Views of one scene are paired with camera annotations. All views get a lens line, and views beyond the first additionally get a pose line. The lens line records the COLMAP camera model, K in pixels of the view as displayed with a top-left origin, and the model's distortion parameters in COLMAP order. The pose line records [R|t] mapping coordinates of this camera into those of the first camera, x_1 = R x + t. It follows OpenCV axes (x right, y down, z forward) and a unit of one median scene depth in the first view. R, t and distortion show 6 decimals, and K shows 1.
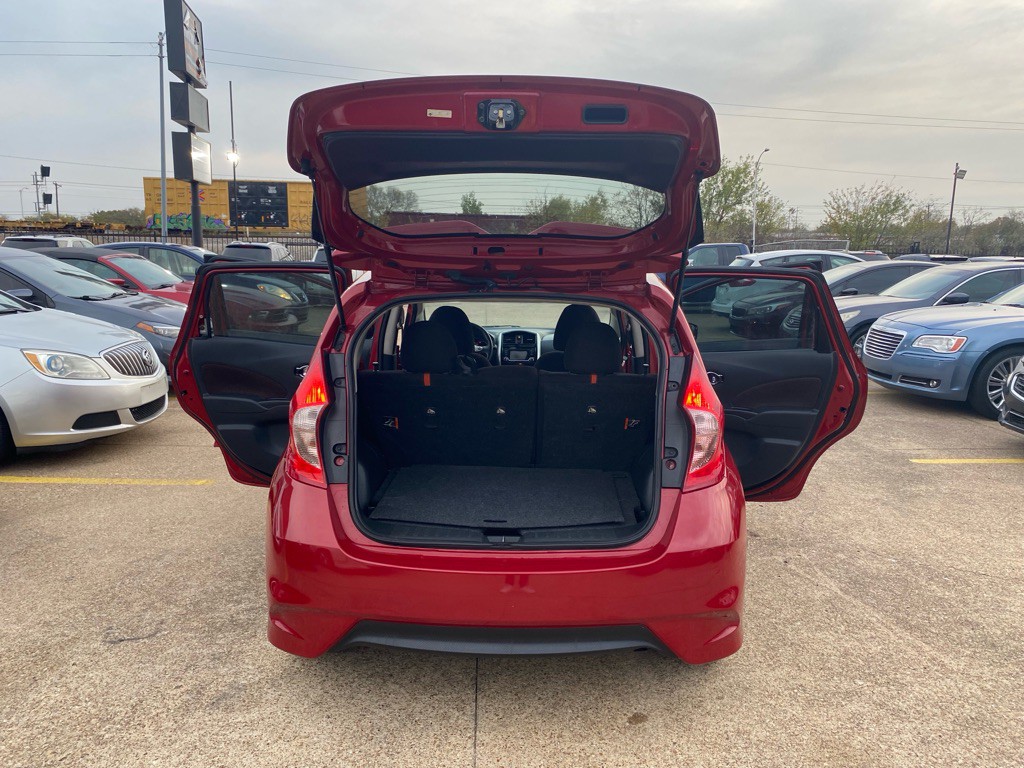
lens RADIAL K [[776.1, 0, 512.0], [0, 776.1, 389.3], [0, 0, 1]] dist [0.022459, -0.016904]
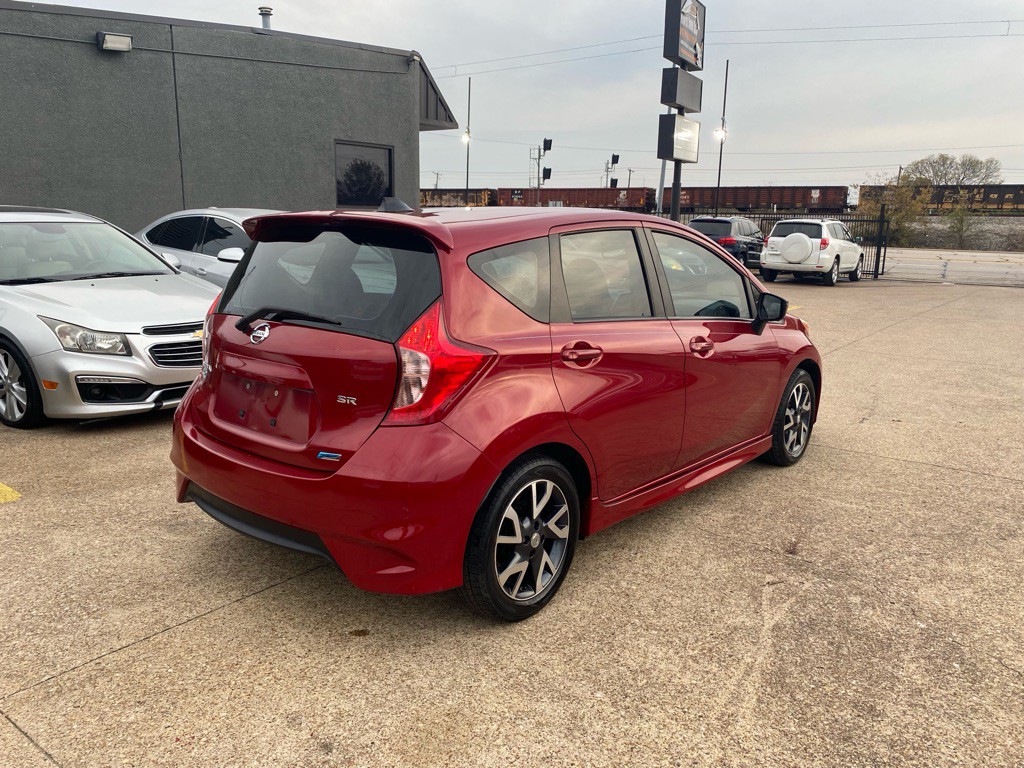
lens RADIAL K [[776.1, 0, 510.8], [0, 776.1, 376.7], [0, 0, 1]] dist [0.022459, -0.016904]
pose [[0.776163, 0.123377, -0.618343, 0.106708], [-0.117034, 0.991818, 0.050991, -0.000395], [0.619575, 0.032790, 0.784252, 0.031958]]
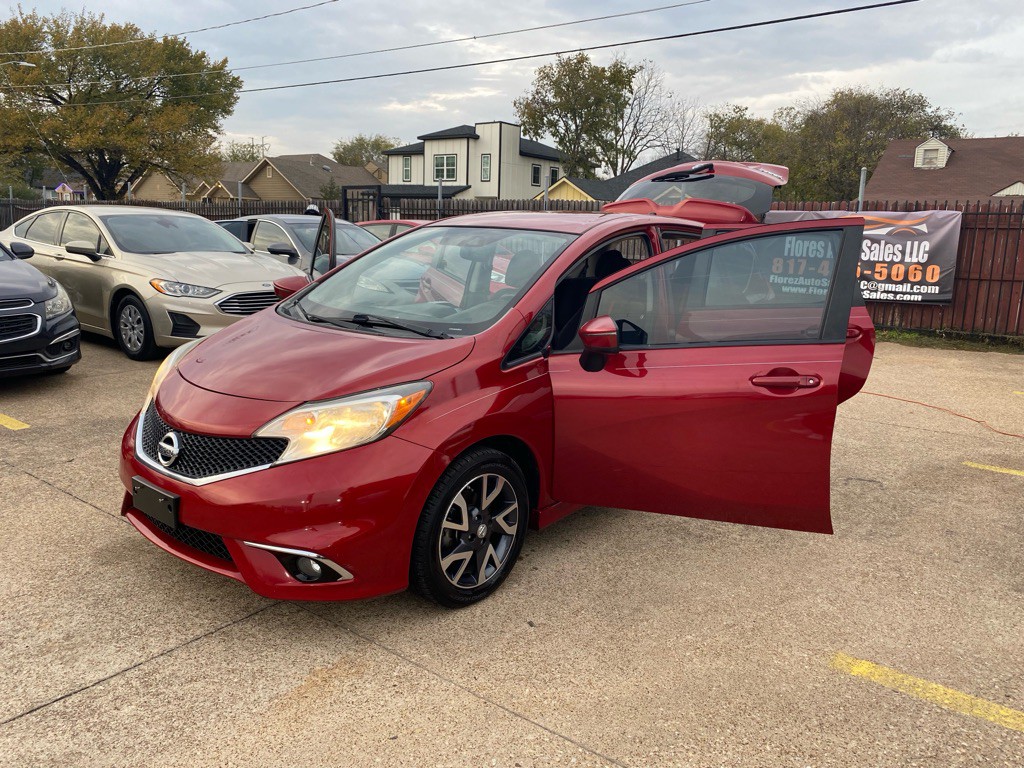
lens RADIAL K [[776.1, 0, 514.8], [0, 776.1, 381.7], [0, 0, 1]] dist [0.022459, -0.016904]
pose [[-0.778259, -0.158230, 0.607681, -0.114517], [0.070738, 0.939480, 0.335220, -0.054932], [-0.623946, 0.303874, -0.719966, 0.330127]]
